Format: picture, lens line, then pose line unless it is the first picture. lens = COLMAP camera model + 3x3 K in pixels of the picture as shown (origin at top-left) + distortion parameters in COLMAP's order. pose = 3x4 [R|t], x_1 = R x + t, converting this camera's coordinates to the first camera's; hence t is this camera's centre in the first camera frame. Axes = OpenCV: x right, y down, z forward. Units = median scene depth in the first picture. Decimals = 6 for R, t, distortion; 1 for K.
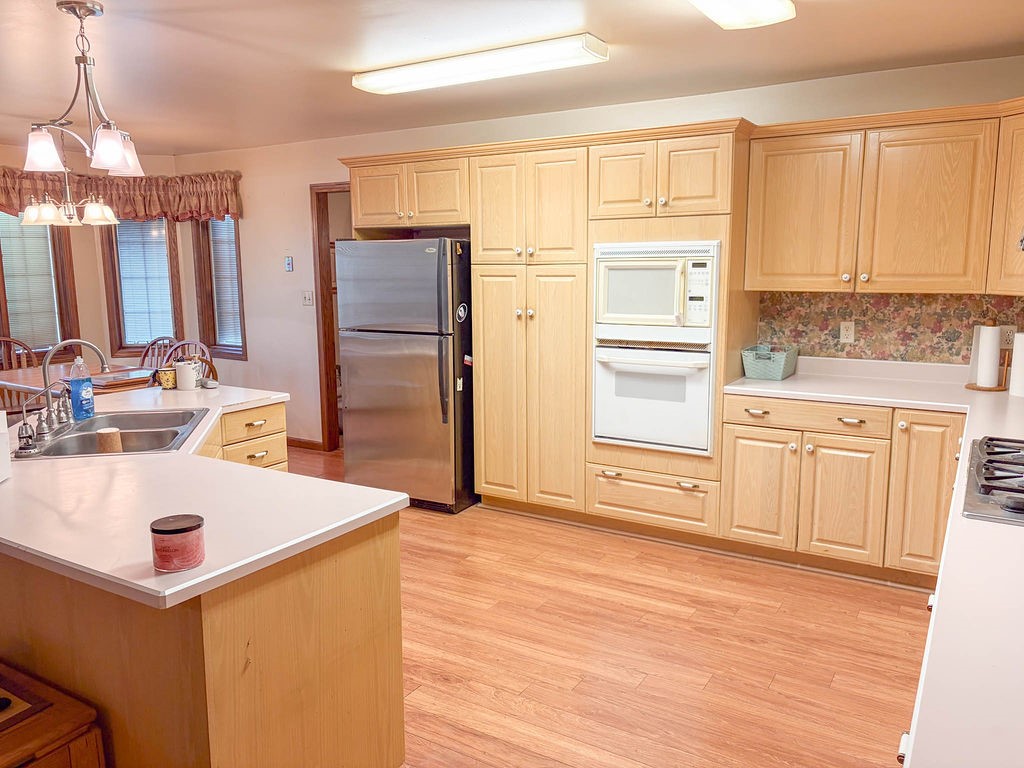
lens RADIAL K [[769.7, 0, 505.5], [0, 769.7, 383.6], [0, 0, 1]] dist [0.051690, -0.073079]
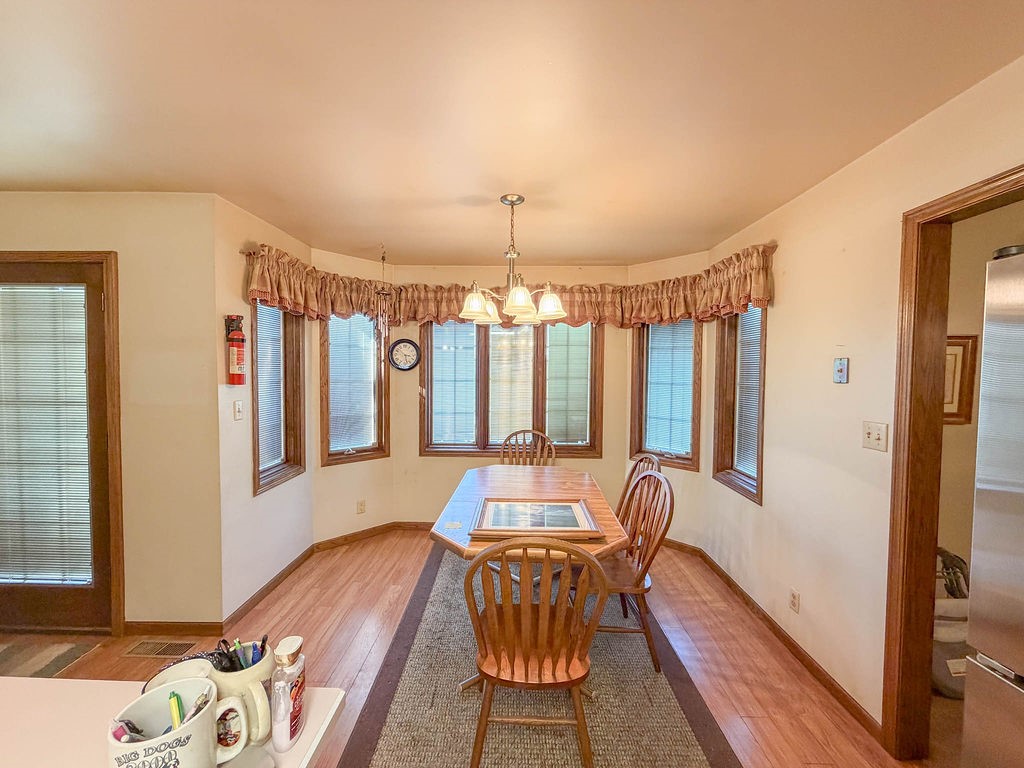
lens RADIAL K [[407.4, 0, 508.2], [0, 407.4, 383.9], [0, 0, 1]] dist [0.000356, -0.000151]
pose [[0.508273, 0.042022, -0.860170, -0.196897], [-0.149887, 0.987881, -0.040307, -0.129602], [0.848052, 0.149415, 0.508412, 0.865187]]
